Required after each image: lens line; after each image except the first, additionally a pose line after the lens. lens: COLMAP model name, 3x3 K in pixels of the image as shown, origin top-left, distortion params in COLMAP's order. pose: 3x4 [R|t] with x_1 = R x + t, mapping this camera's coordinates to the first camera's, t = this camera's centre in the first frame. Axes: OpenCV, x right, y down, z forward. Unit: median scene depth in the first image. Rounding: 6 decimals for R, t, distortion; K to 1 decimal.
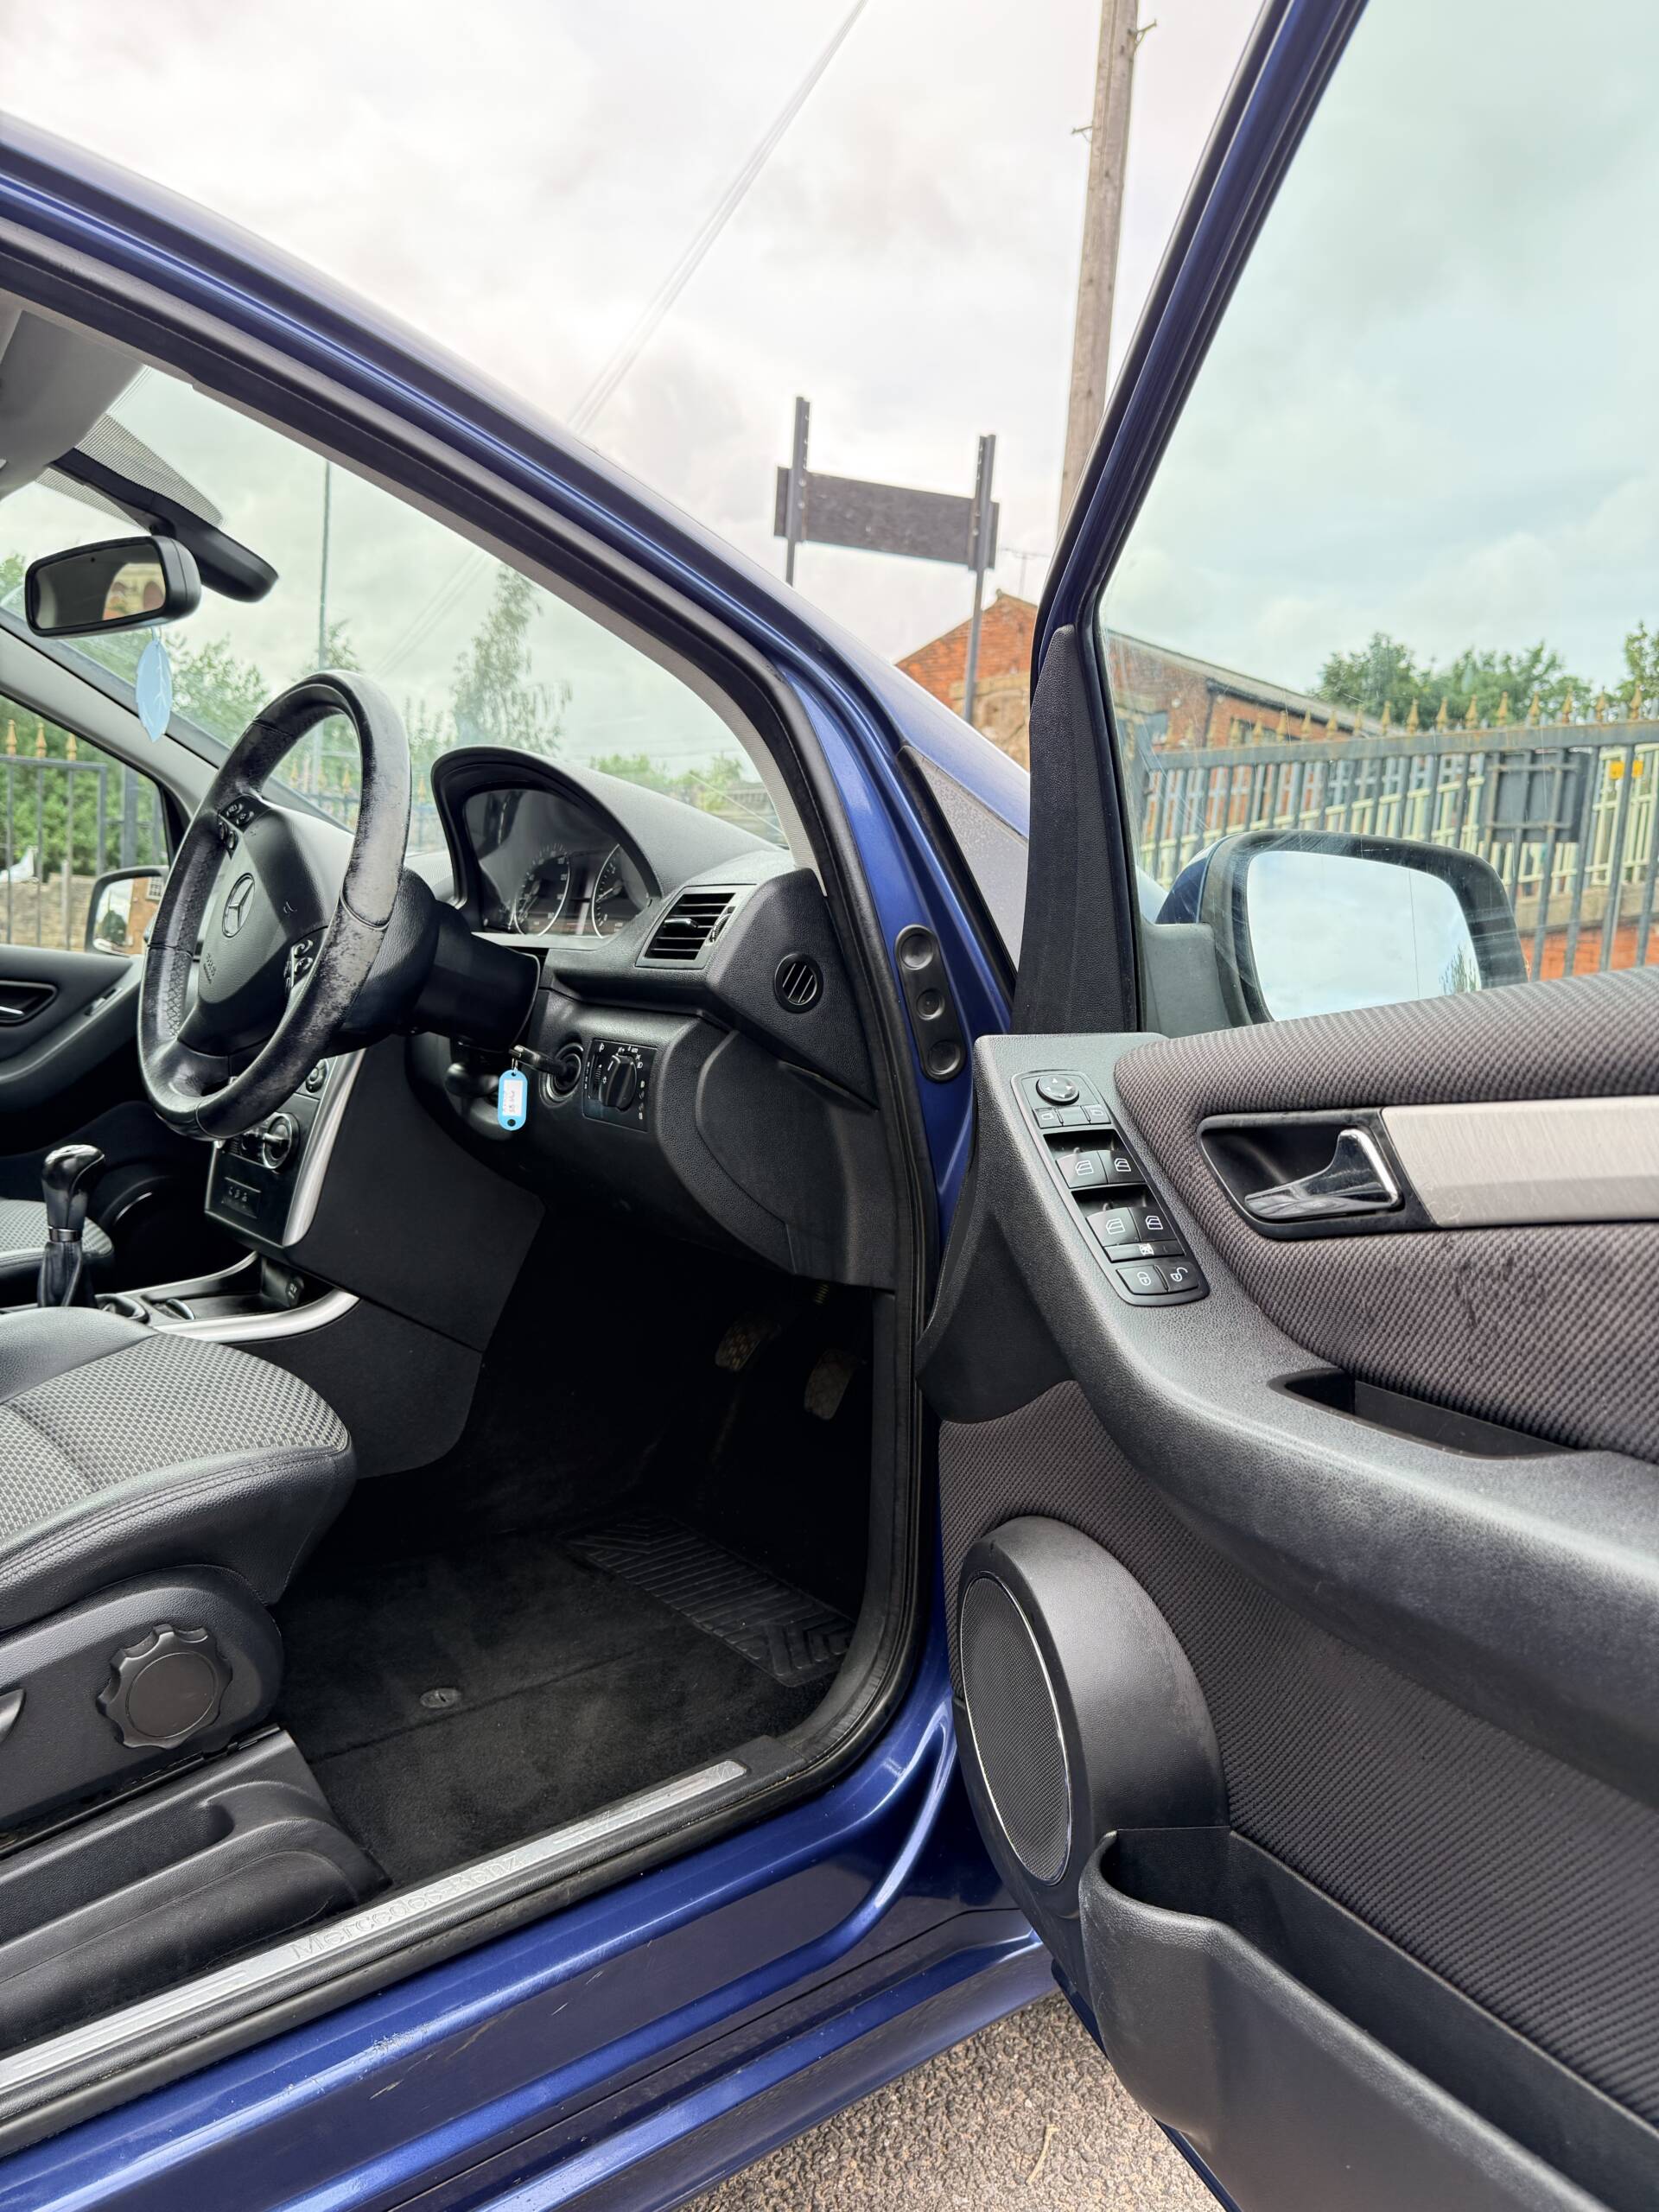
lens RADIAL K [[1571.3, 0, 825.9], [0, 1571.3, 1111.3], [0, 0, 1]] dist [0.019166, -0.019042]
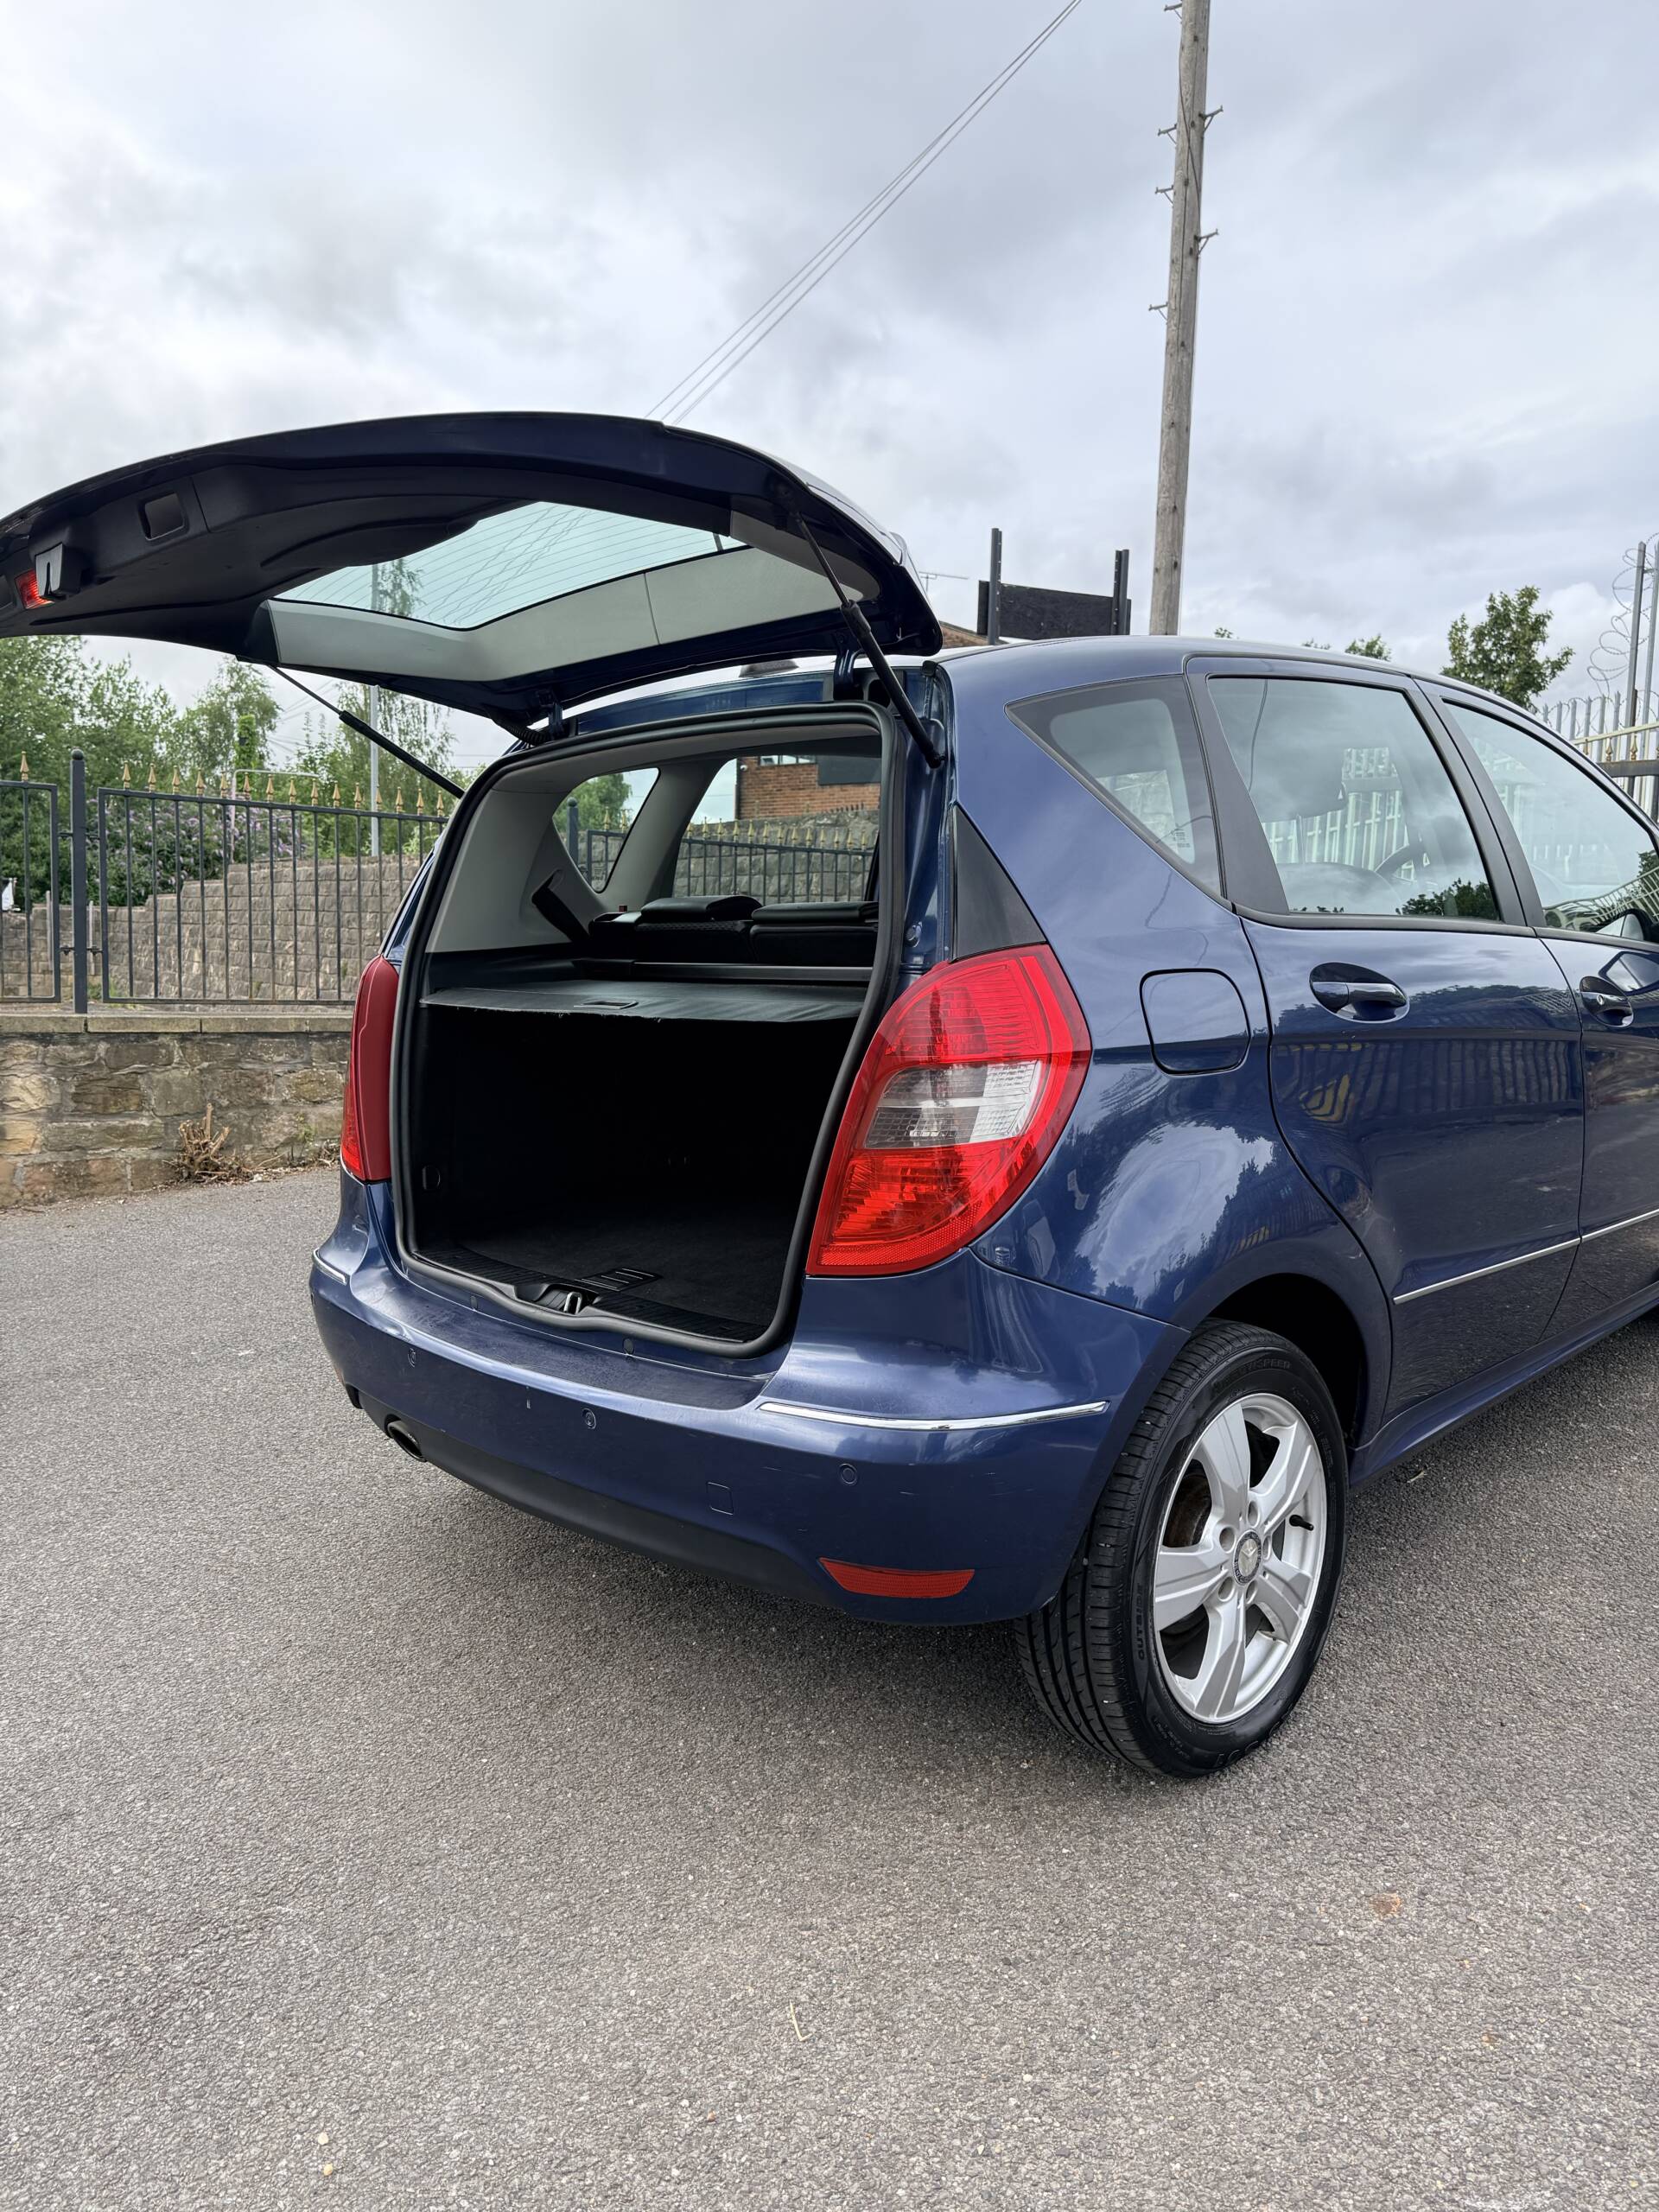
lens RADIAL K [[1569.5, 0, 829.4], [0, 1569.5, 1100.2], [0, 0, 1]] dist [0.003627, -0.018692]
pose [[0.993501, -0.050932, 0.101797, -0.141942], [0.050973, 0.998698, 0.002200, 0.007876], [-0.101776, 0.003003, 0.994803, -0.134962]]
